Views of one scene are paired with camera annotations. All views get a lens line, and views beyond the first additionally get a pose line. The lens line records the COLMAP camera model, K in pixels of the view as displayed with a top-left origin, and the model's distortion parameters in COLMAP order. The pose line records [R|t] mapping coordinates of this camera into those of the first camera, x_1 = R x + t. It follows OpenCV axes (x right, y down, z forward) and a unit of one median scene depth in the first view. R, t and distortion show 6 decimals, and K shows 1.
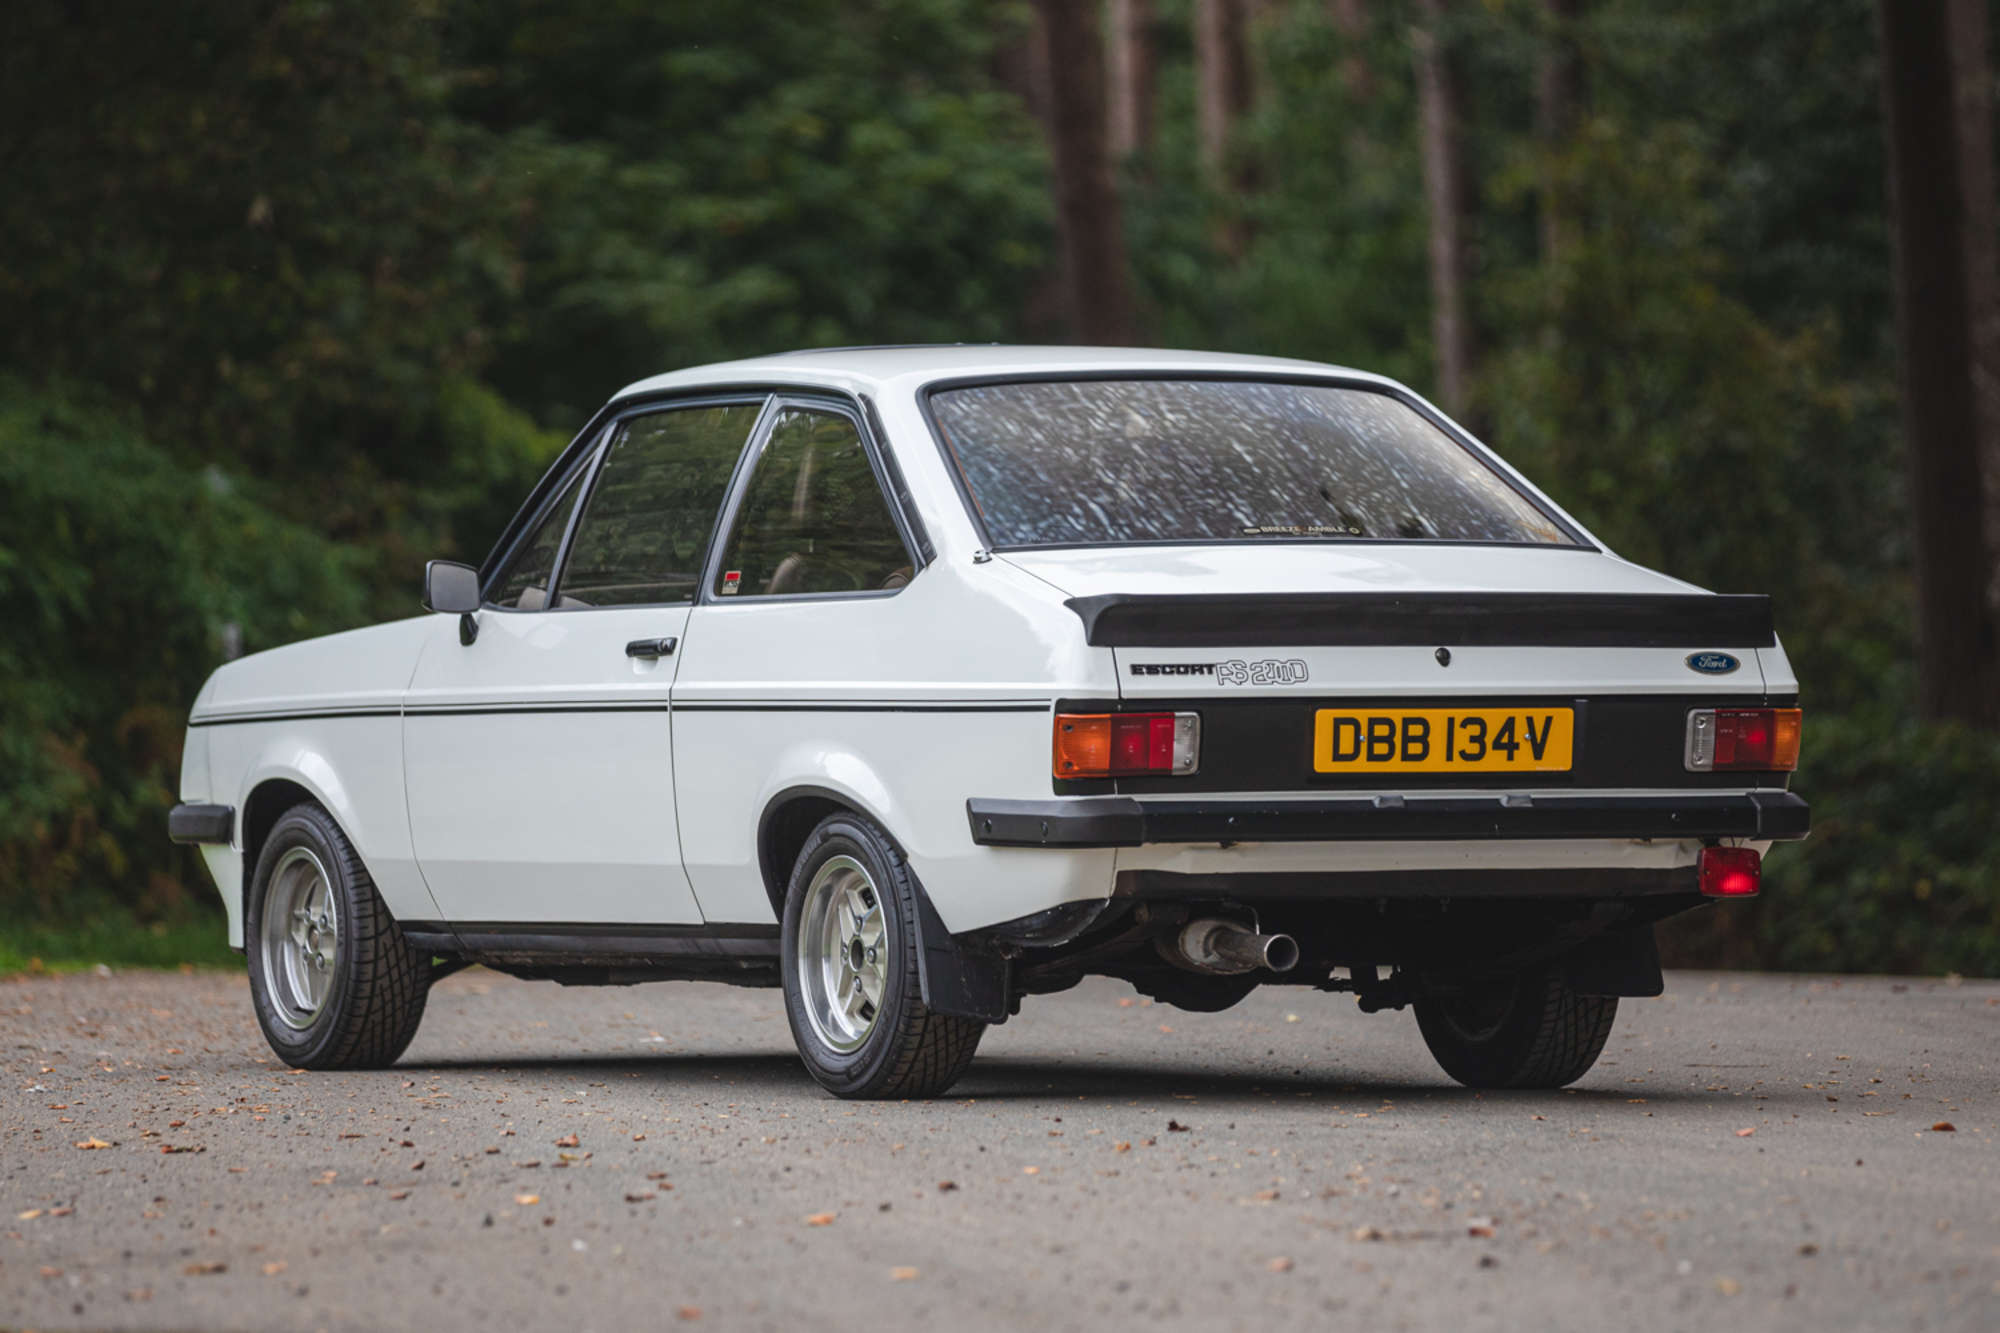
lens RADIAL K [[11084.0, 0, 1000.0], [0, 11084.0, 666.5], [0, 0, 1]] dist [1.836201, -0.684596]
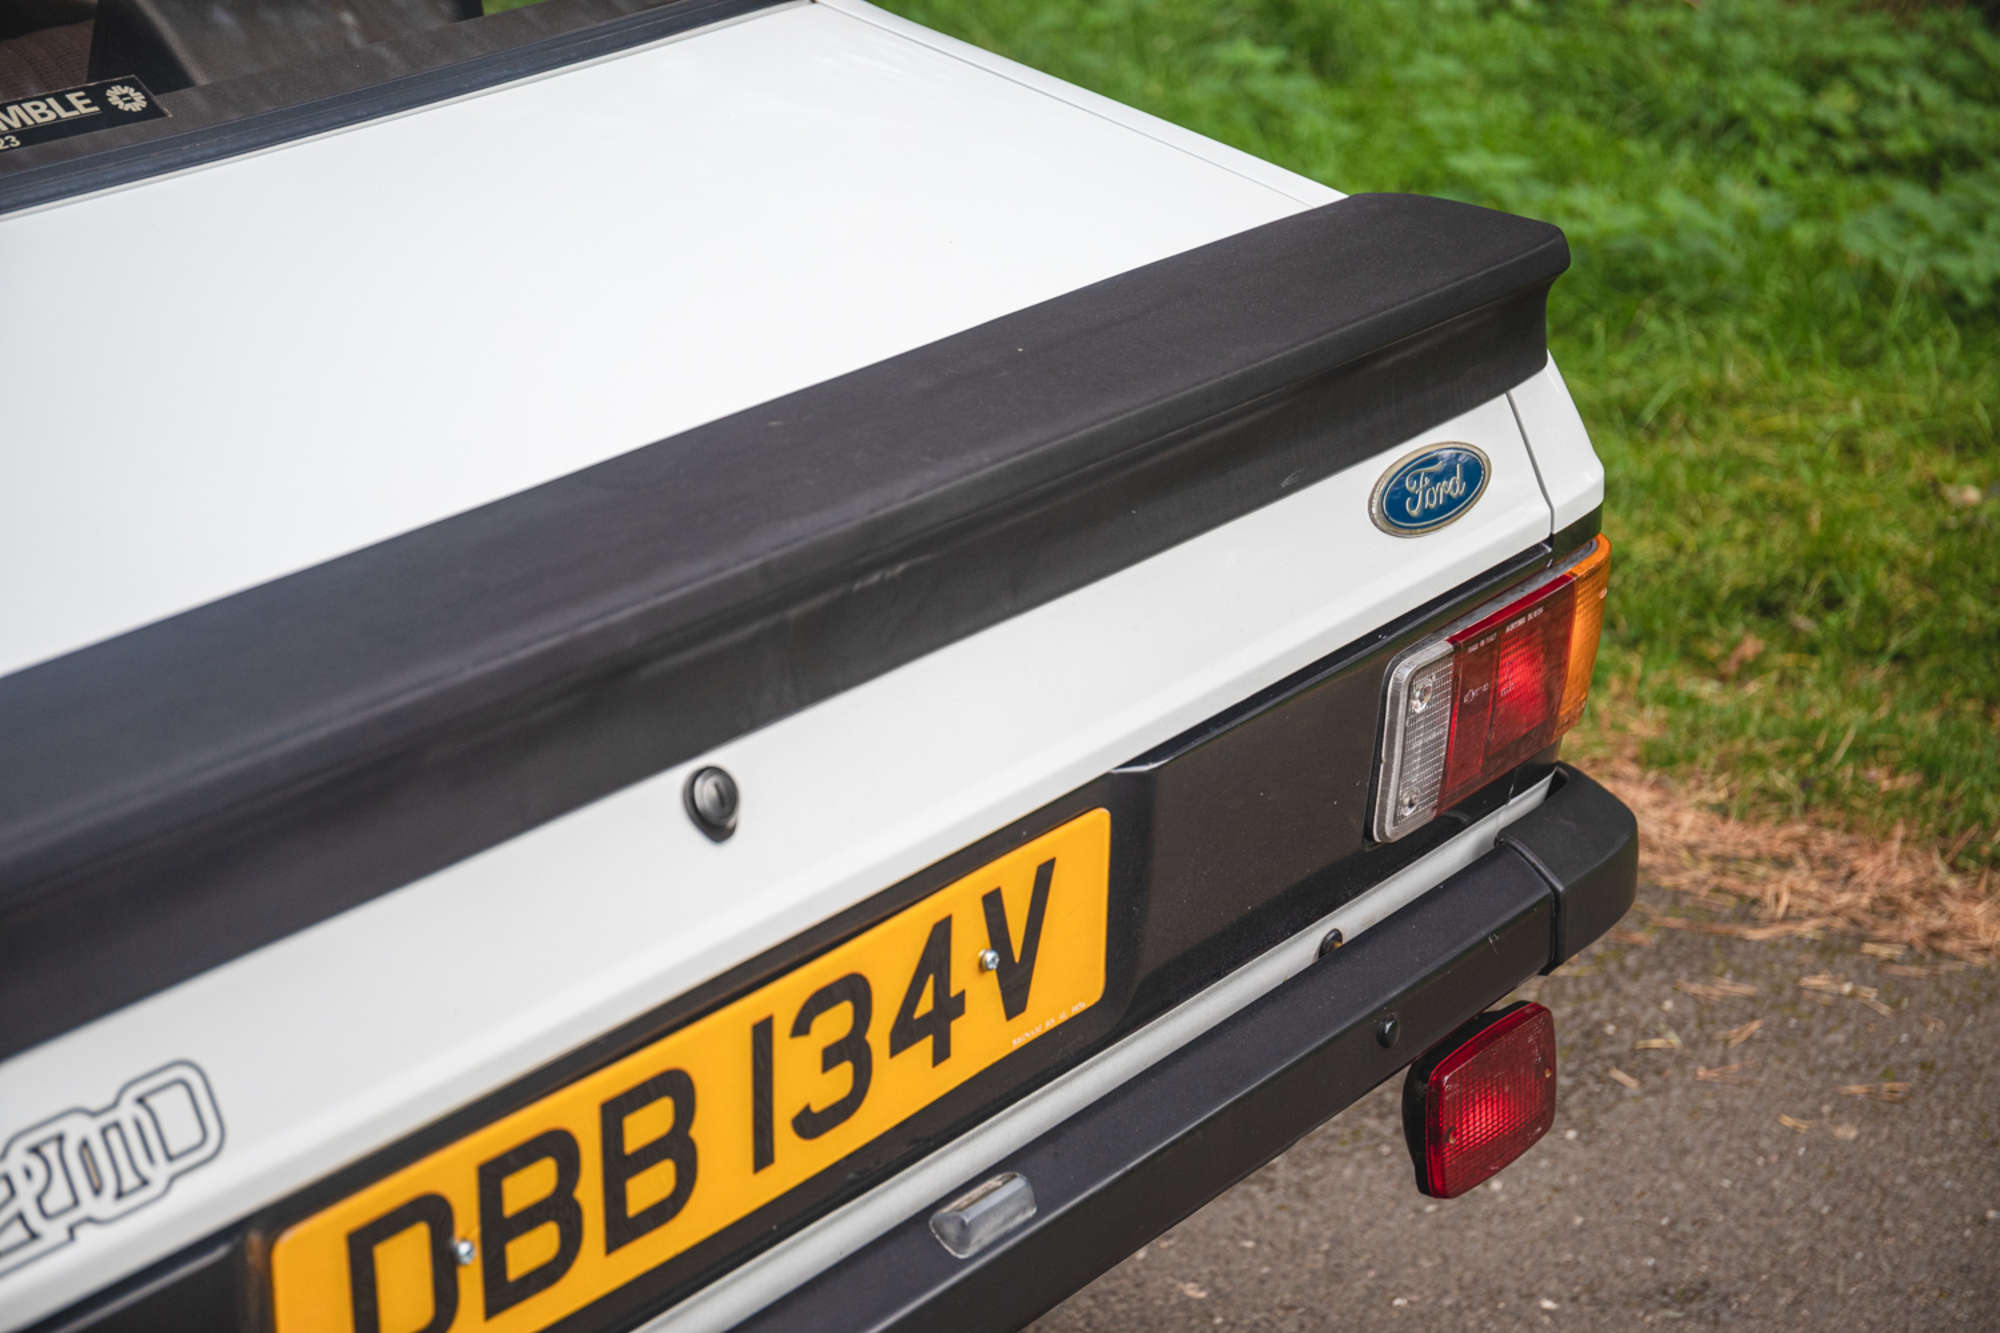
lens RADIAL K [[3663.6, 0, 1000.0], [0, 3663.6, 666.5], [0, 0, 1]] dist [0.071907, 0.361299]
pose [[0.929143, -0.171339, 0.327622, 0.019552], [0.043333, 0.930495, 0.363733, -0.033026], [-0.367172, -0.323763, 0.871987, 0.925369]]
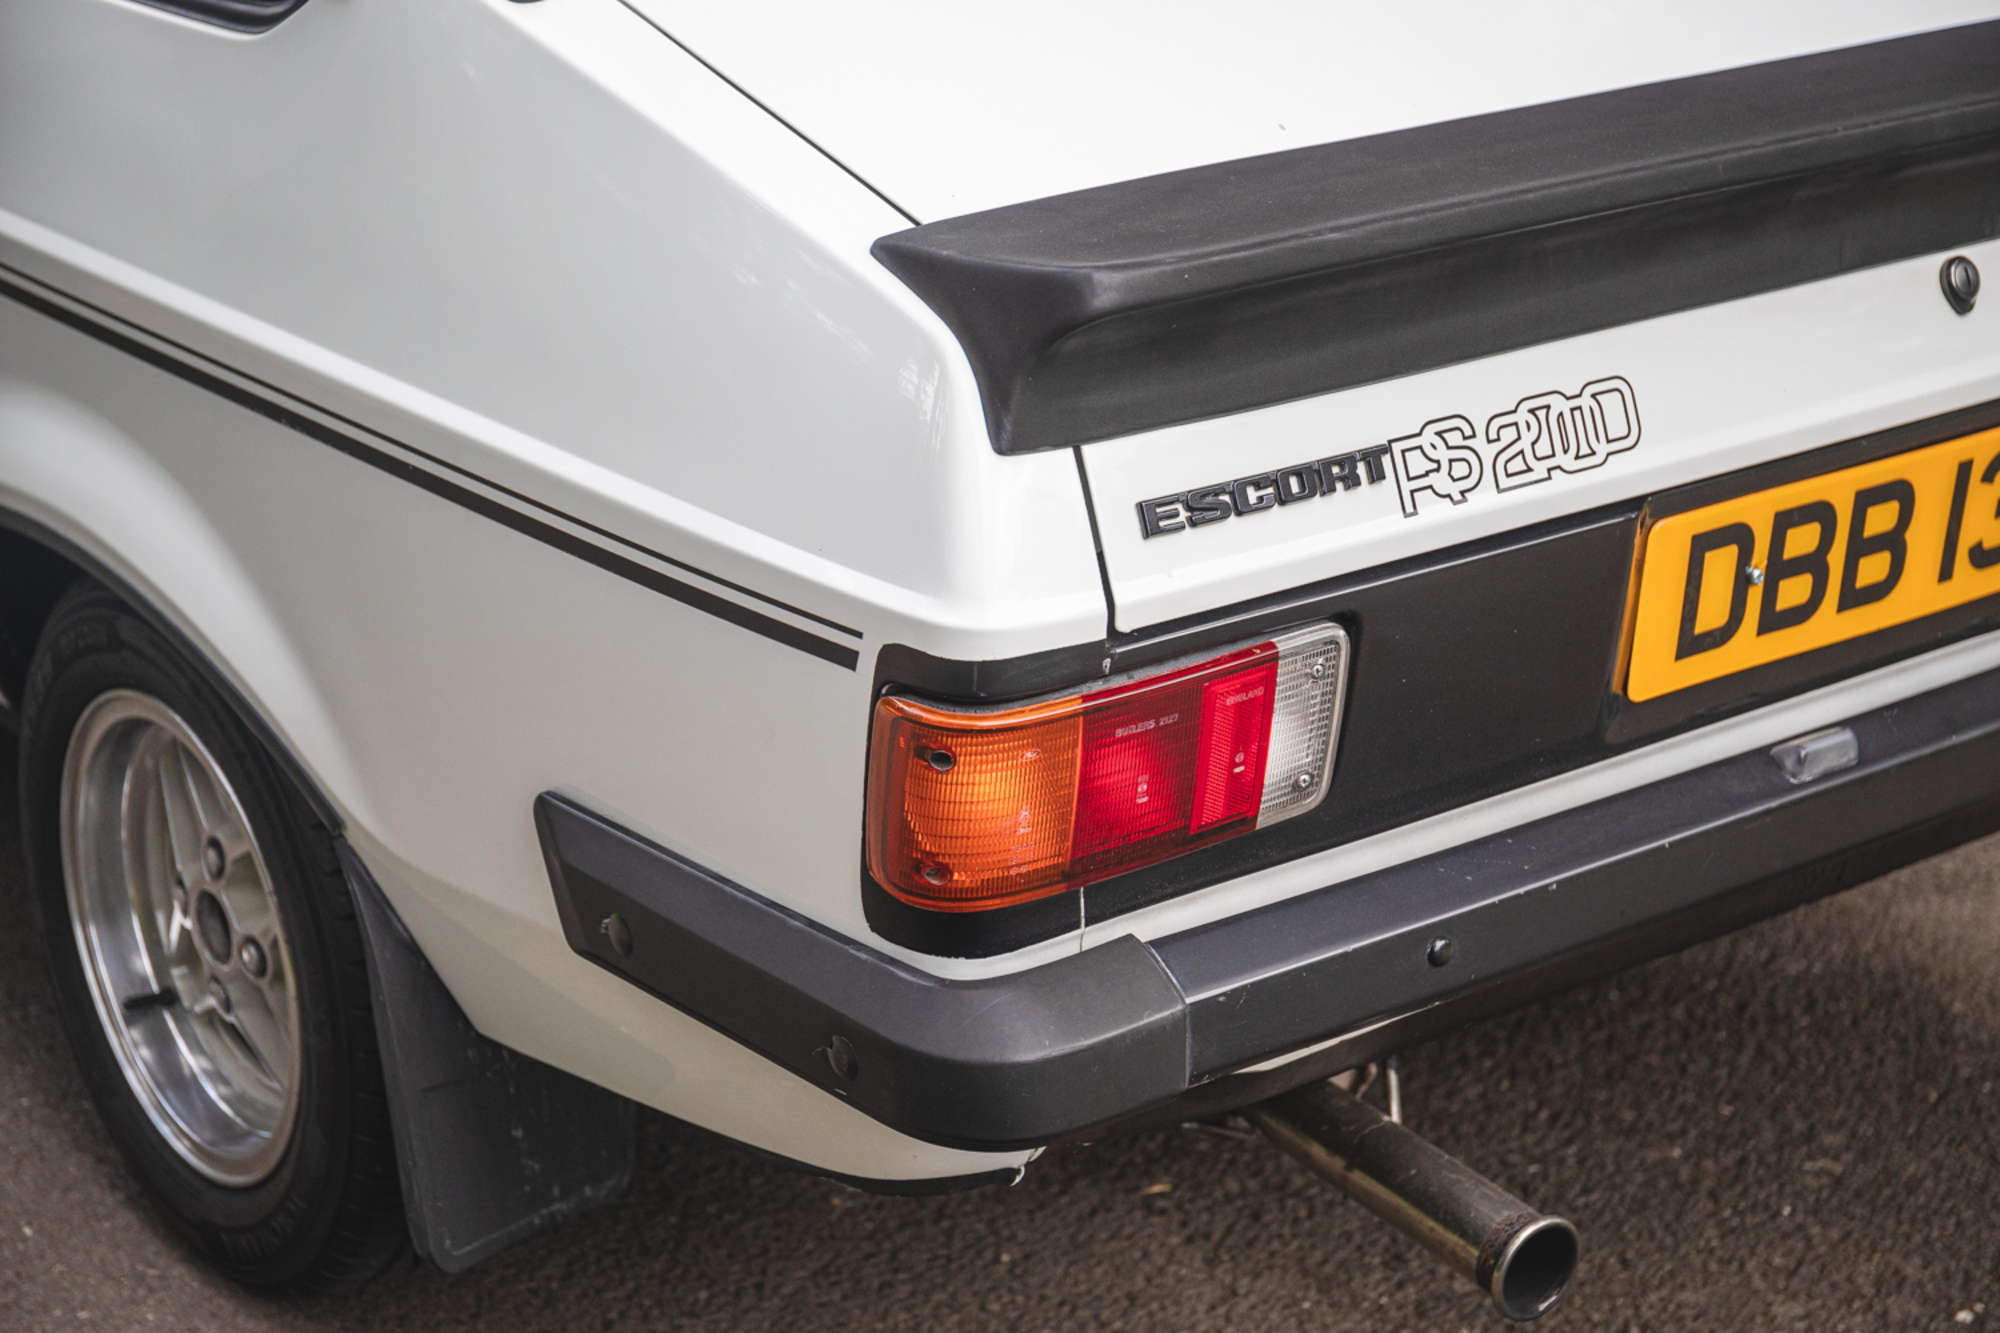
lens RADIAL K [[3663.6, 0, 1000.0], [0, 3663.6, 666.5], [0, 0, 1]] dist [0.071907, 0.361299]
pose [[0.982105, -0.060673, 0.178293, -0.008472], [-0.005294, 0.937418, 0.348165, -0.028298], [-0.188260, -0.342878, 0.920322, 0.898191]]
